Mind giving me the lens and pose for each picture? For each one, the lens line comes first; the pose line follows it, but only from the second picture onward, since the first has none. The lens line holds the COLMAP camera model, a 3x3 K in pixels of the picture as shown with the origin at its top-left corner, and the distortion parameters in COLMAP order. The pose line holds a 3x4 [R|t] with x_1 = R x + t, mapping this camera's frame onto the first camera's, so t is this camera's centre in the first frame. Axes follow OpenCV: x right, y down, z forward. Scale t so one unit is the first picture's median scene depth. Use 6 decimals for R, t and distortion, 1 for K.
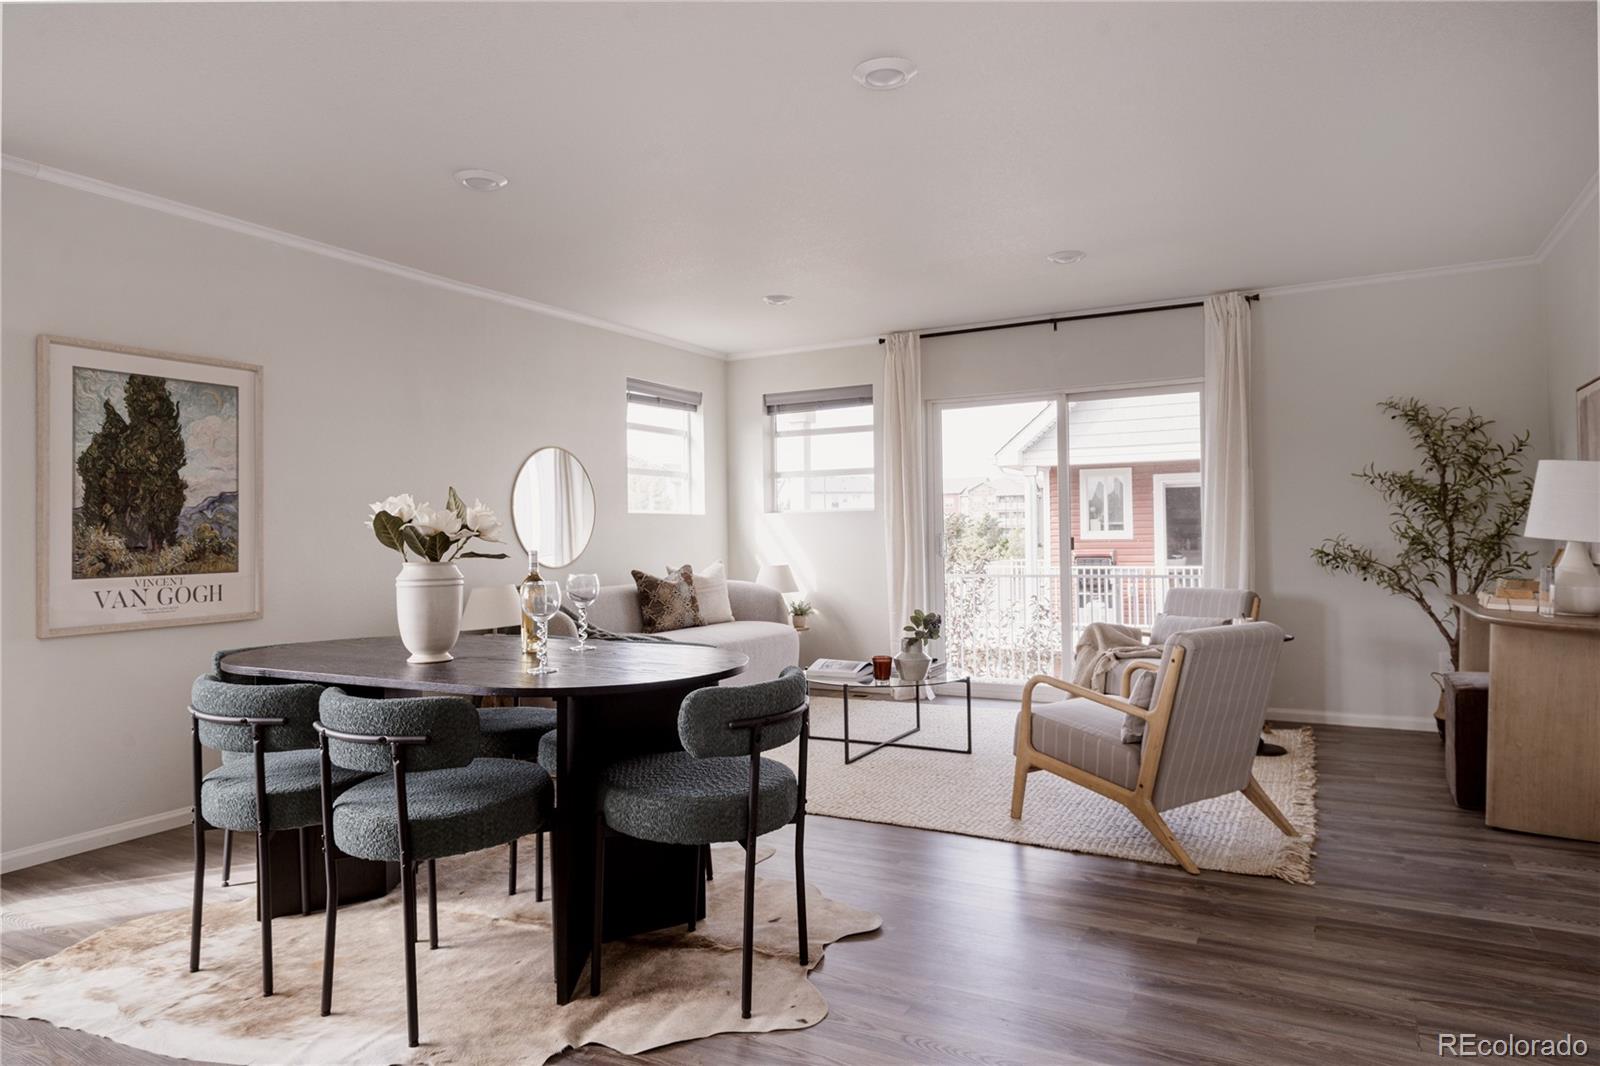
lens RADIAL K [[985.3, 0, 800.9], [0, 985.3, 501.3], [0, 0, 1]] dist [0.000222, 0.000188]
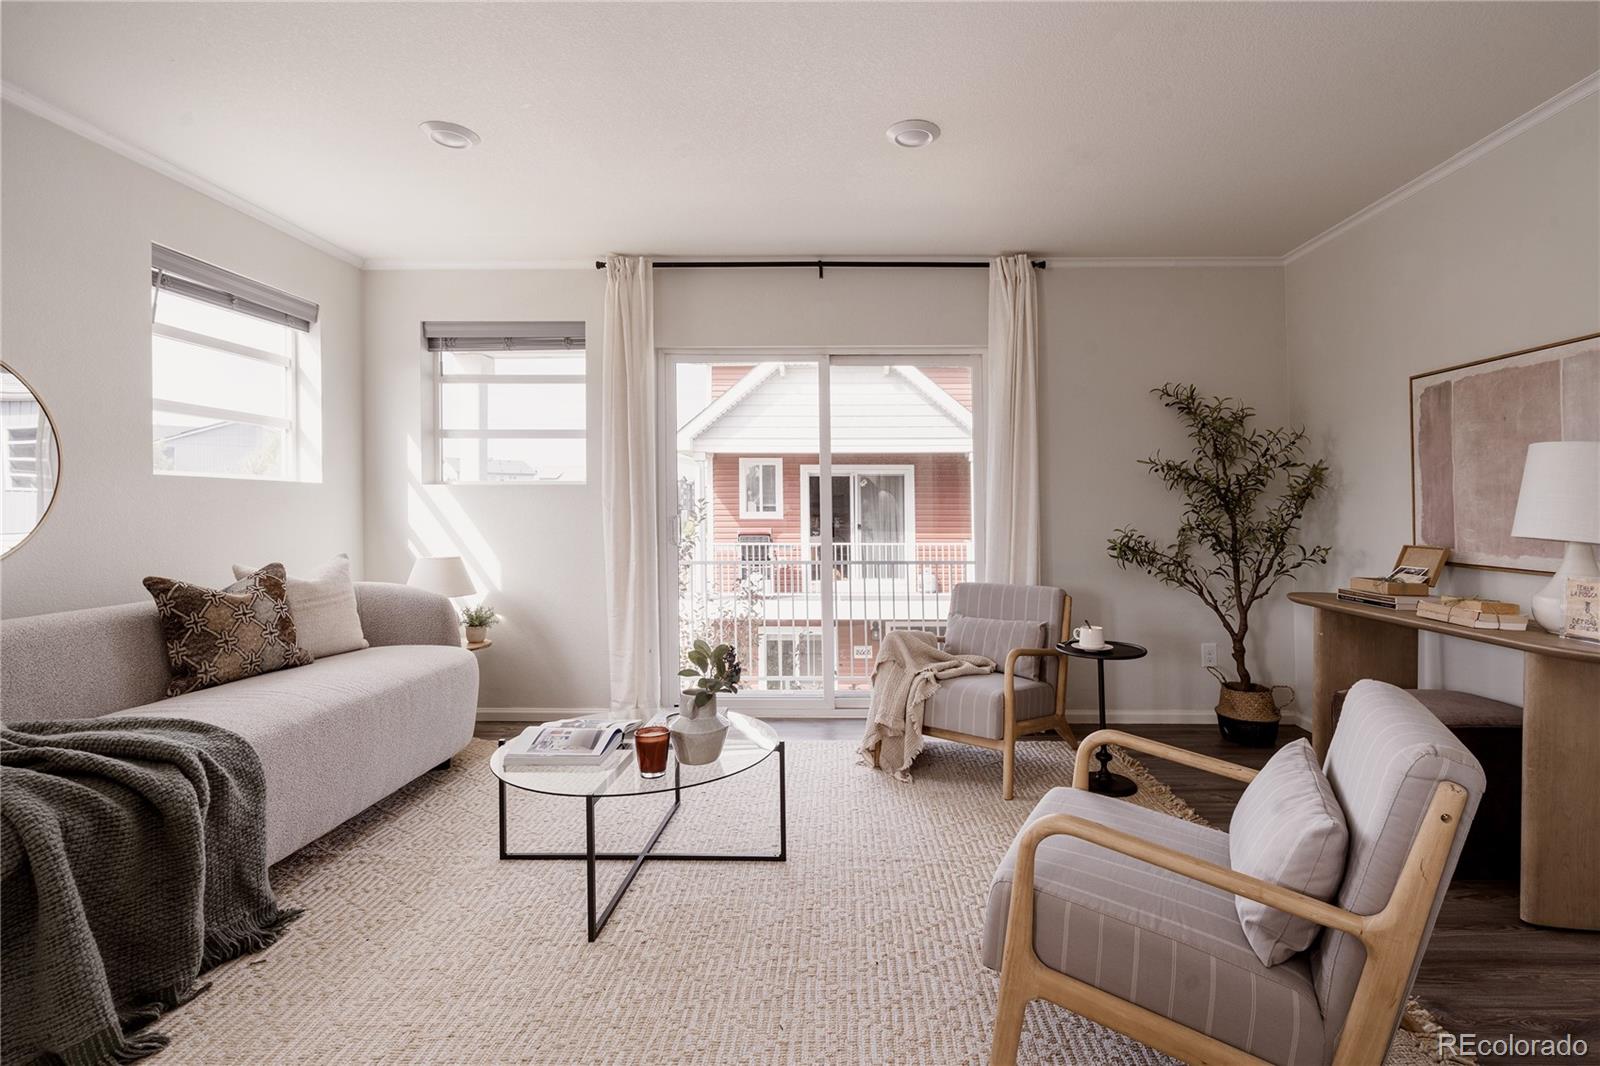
lens RADIAL K [[666.4, 0, 804.5], [0, 666.4, 517.8], [0, 0, 1]] dist [0.001453, 0.000370]
pose [[0.884401, 0.010092, 0.466619, -0.018520], [-0.031104, 0.998818, 0.037349, 0.010655], [-0.465690, -0.047545, 0.883670, 0.476547]]
